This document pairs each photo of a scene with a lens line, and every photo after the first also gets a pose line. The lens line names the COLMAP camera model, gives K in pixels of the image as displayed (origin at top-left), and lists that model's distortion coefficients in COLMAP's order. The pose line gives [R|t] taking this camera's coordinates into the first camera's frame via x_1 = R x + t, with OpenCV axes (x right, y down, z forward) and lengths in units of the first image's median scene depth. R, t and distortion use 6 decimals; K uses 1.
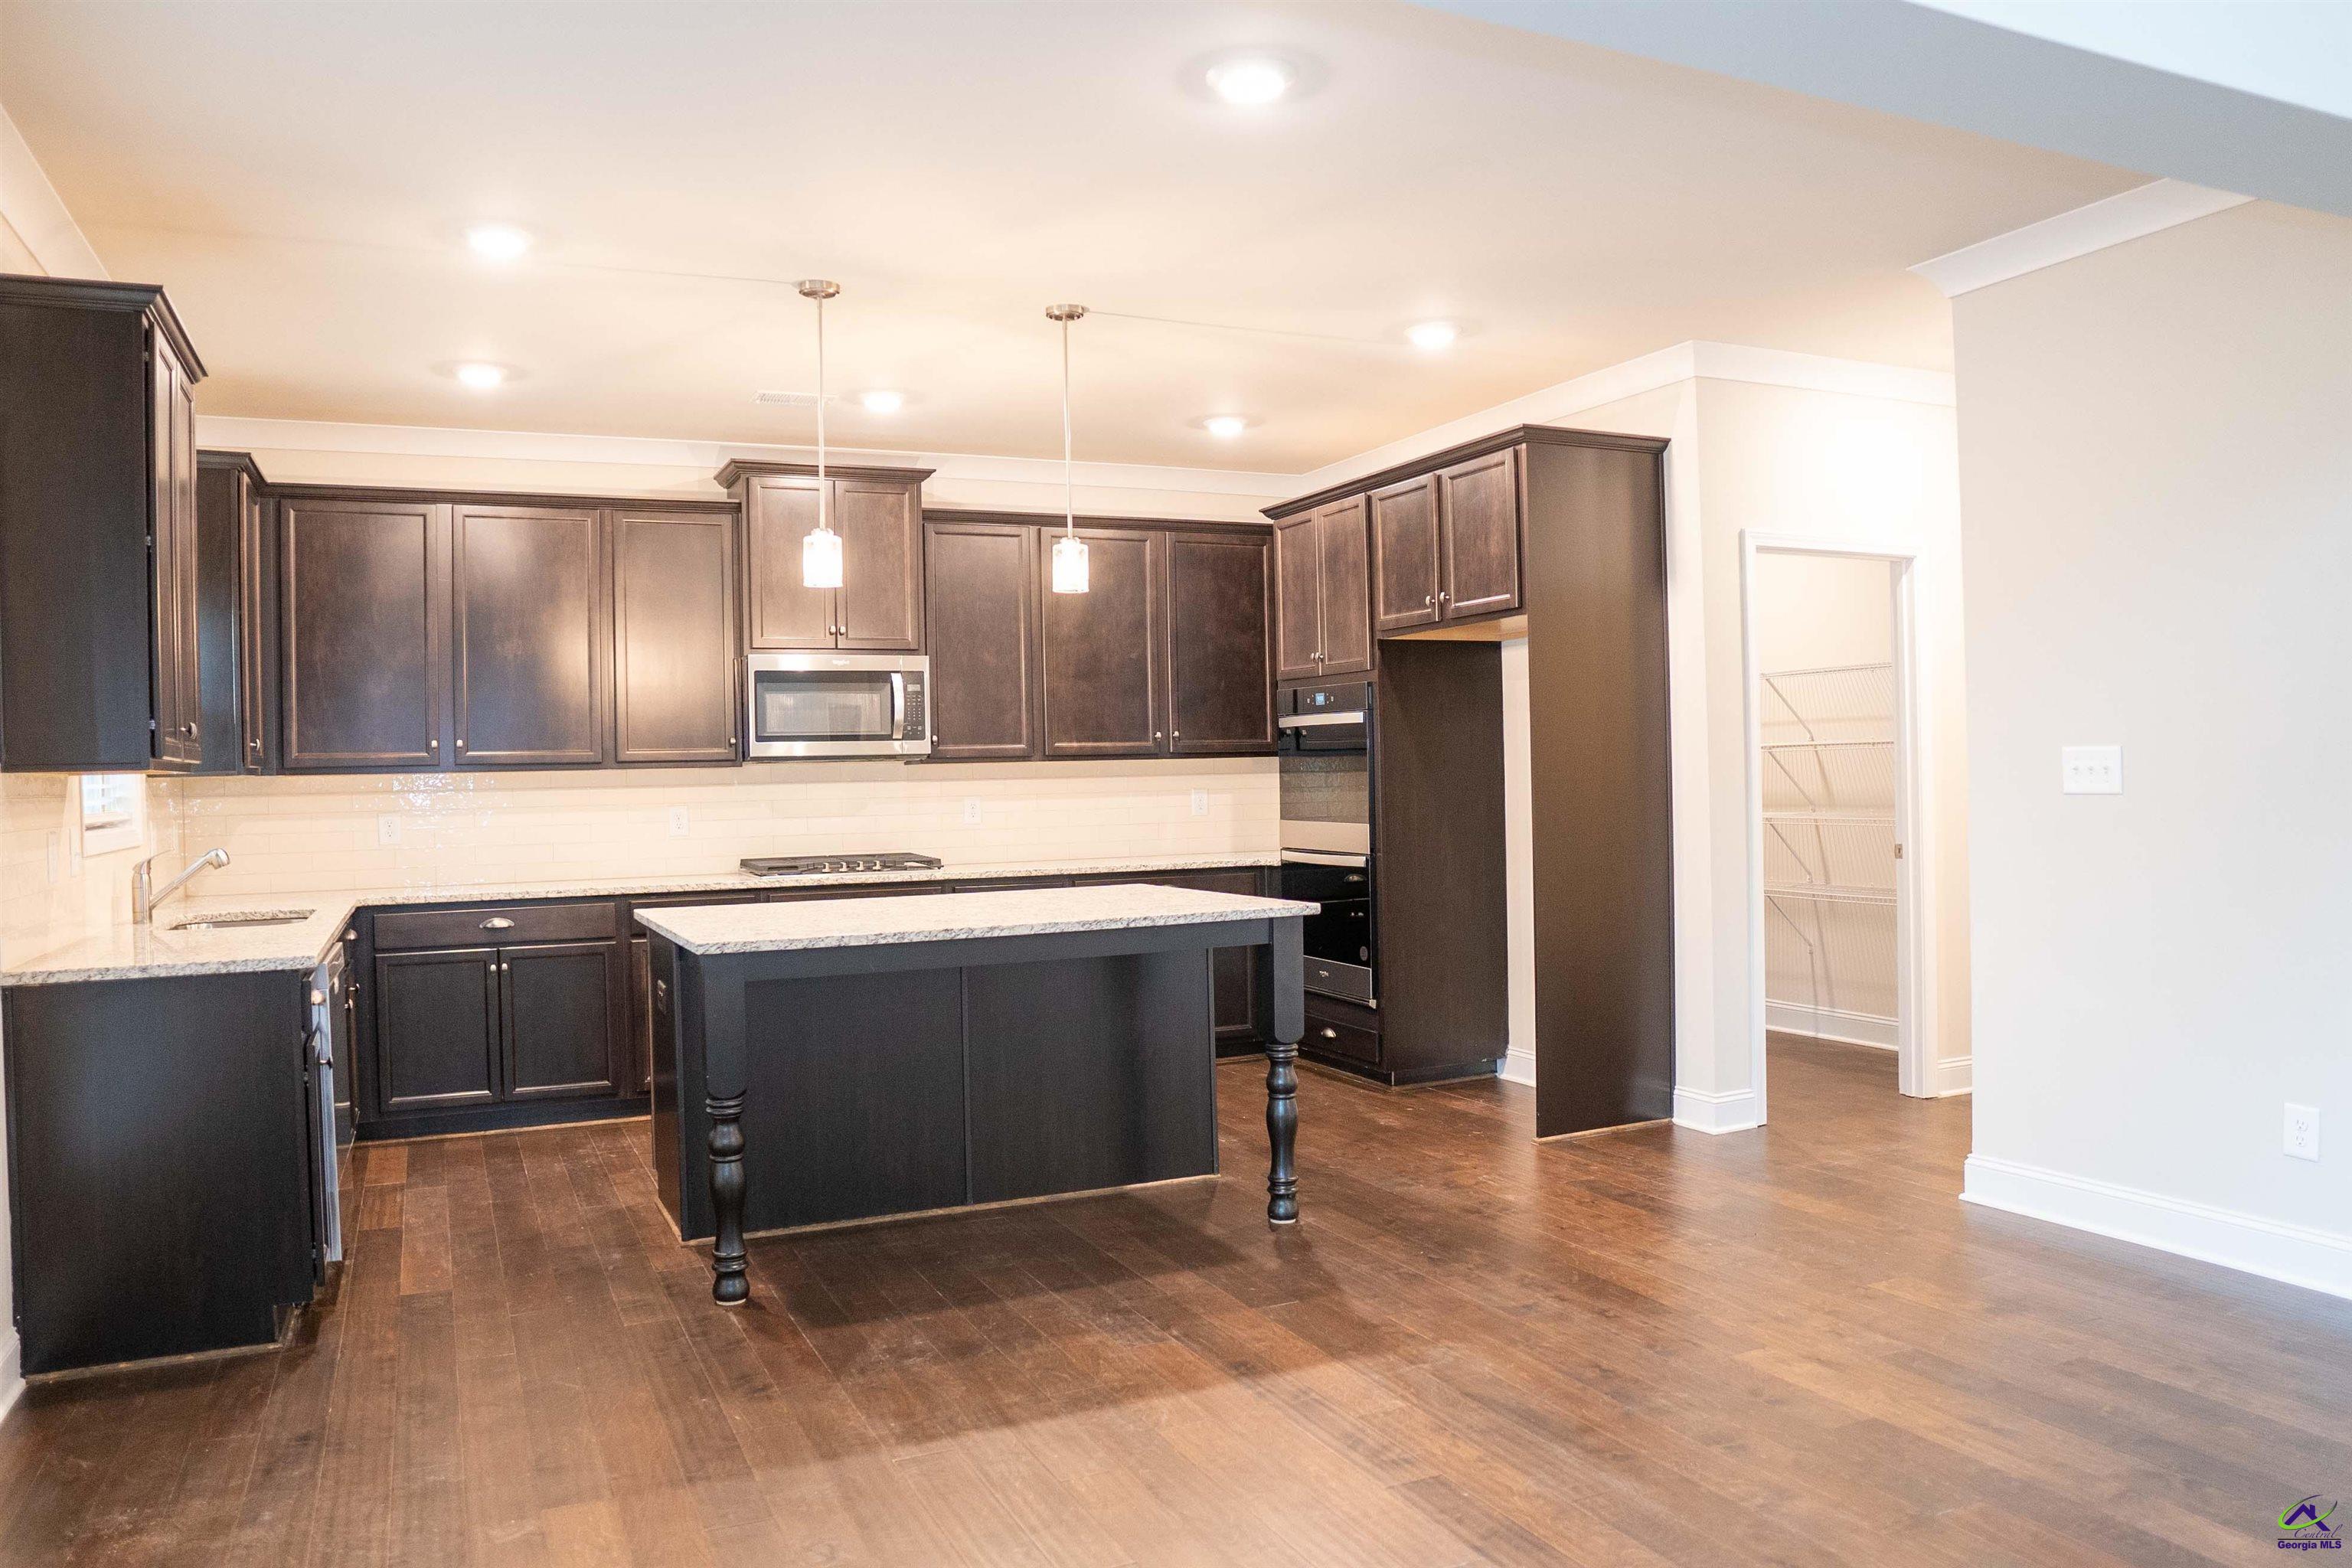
lens RADIAL K [[1685.4, 0, 1181.7], [0, 1685.4, 780.3], [0, 0, 1]] dist [-0.109224, 0.061514]
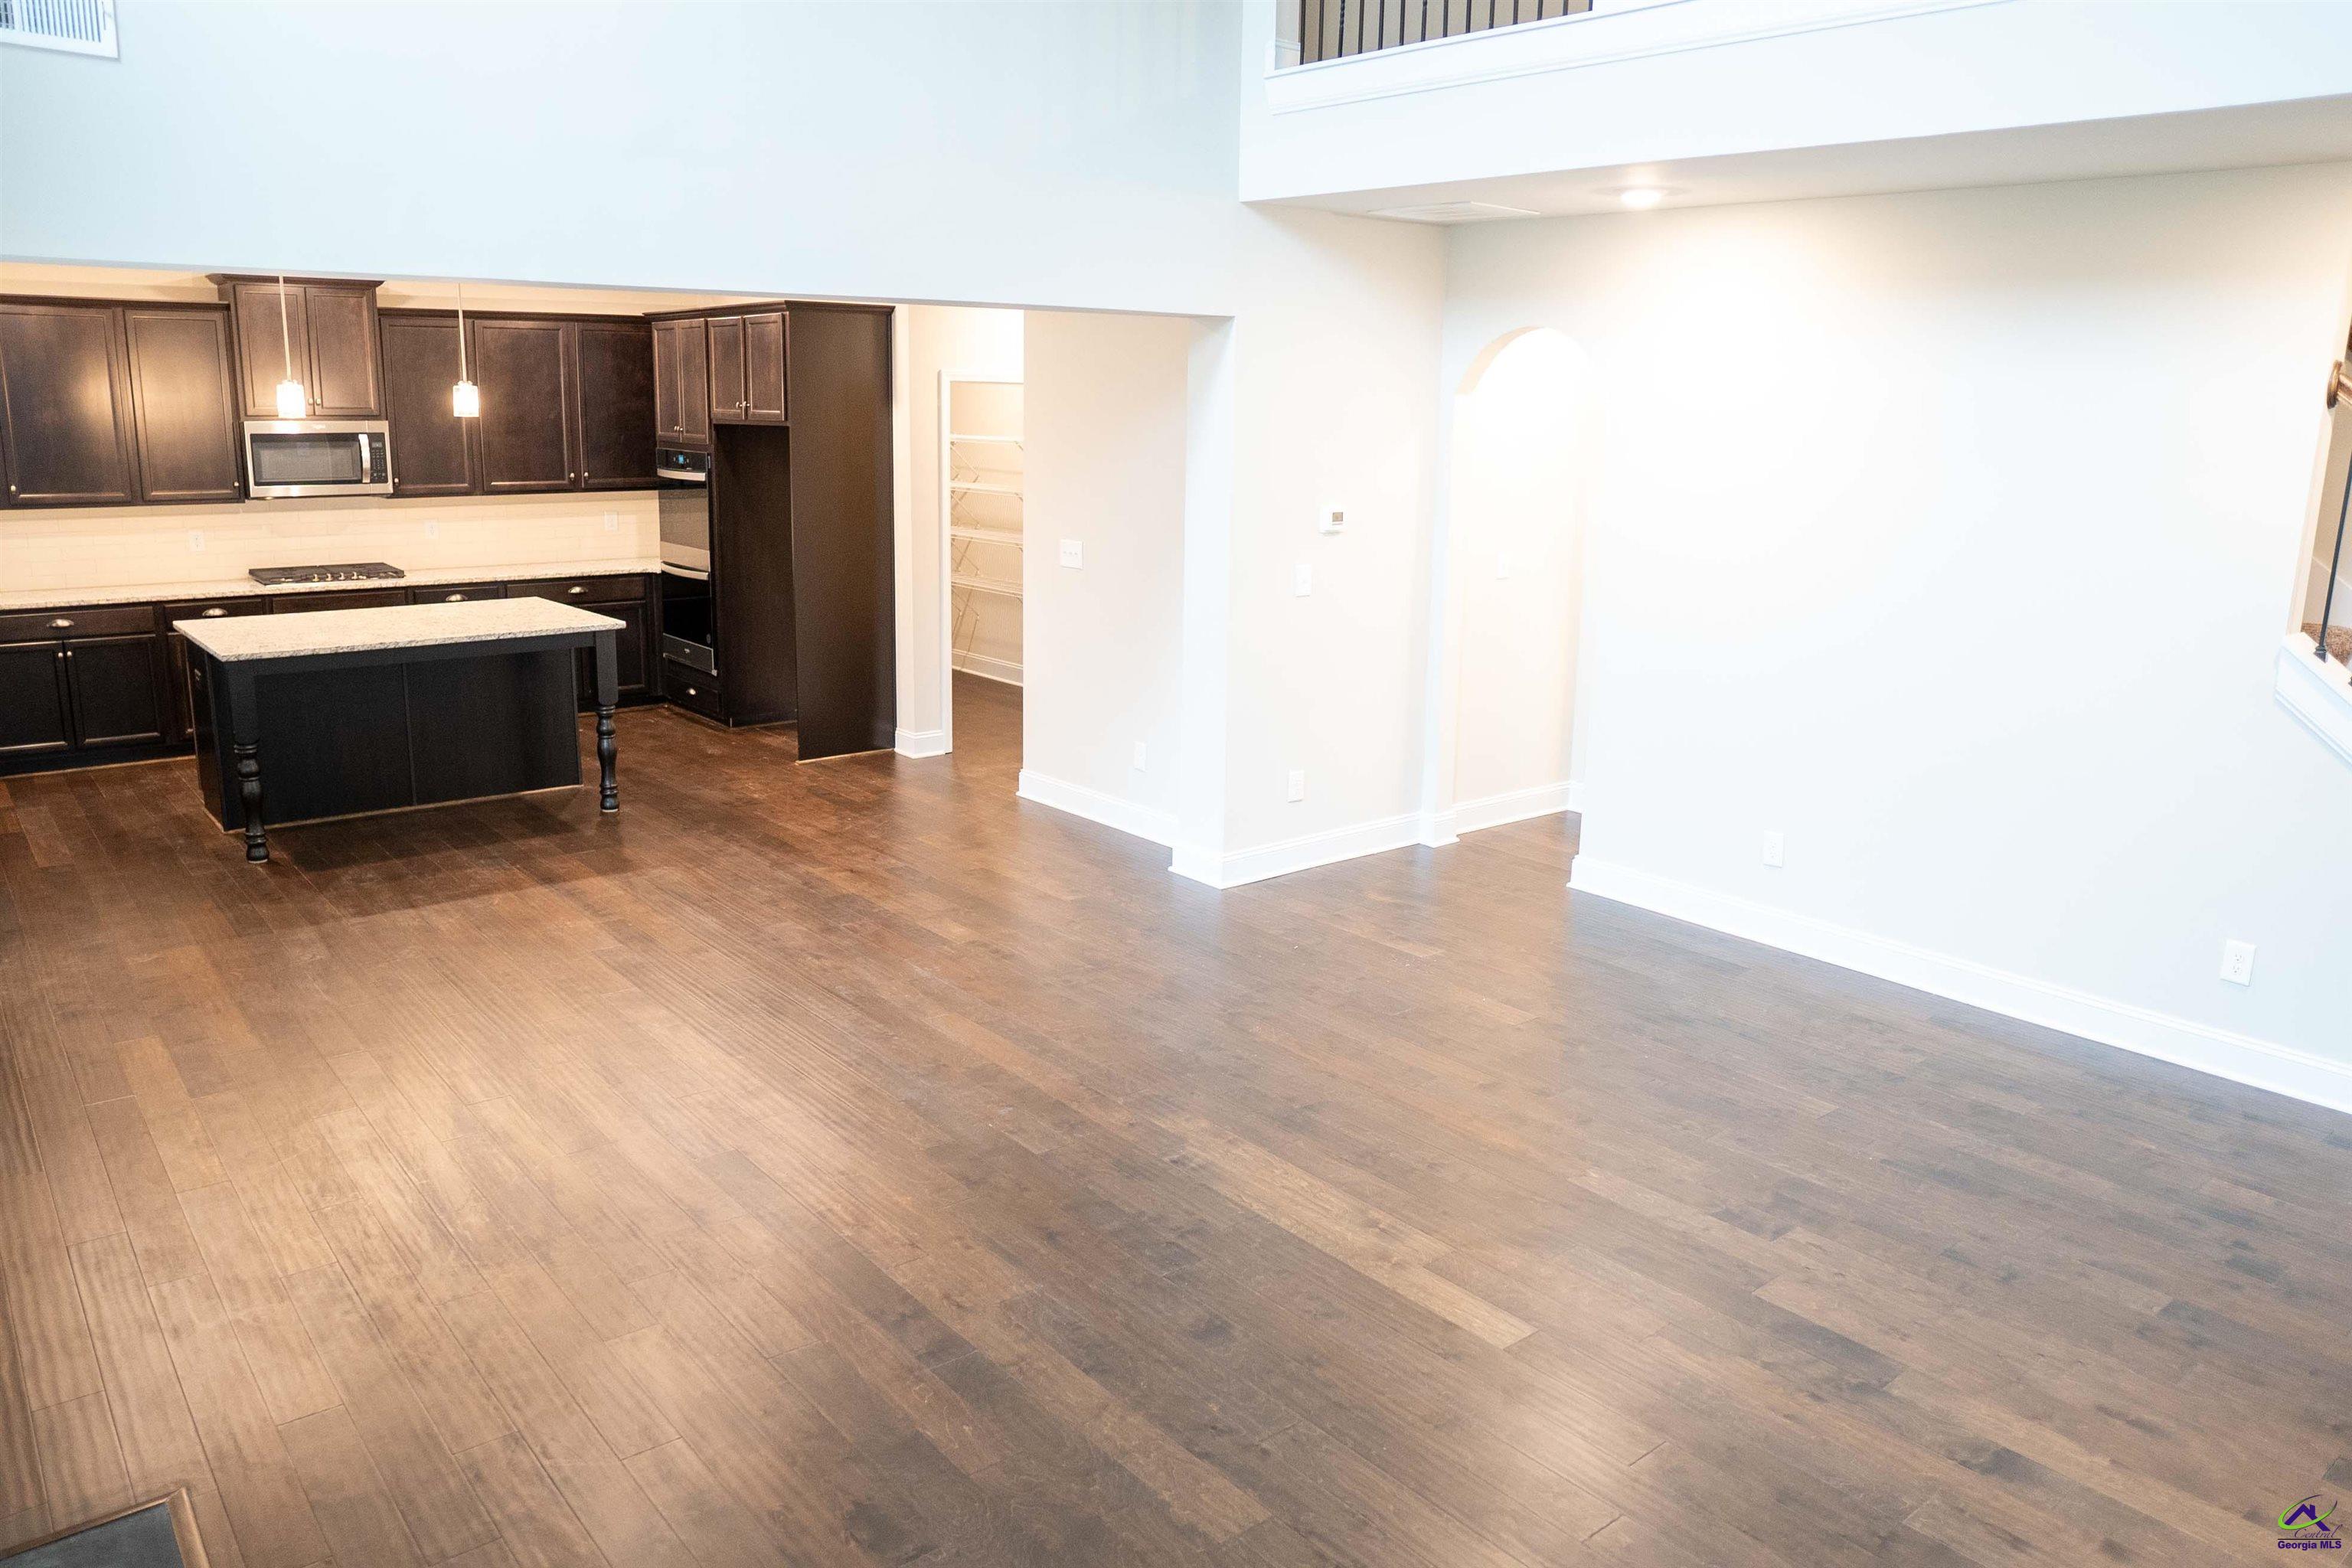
lens RADIAL K [[1685.4, 0, 1223.1], [0, 1685.4, 787.4], [0, 0, 1]] dist [-0.109224, 0.061514]
pose [[0.963118, -0.017337, 0.268520, 0.169723], [-0.042545, 0.975558, 0.215584, -0.119615], [-0.265695, -0.219056, 0.938840, -0.598407]]
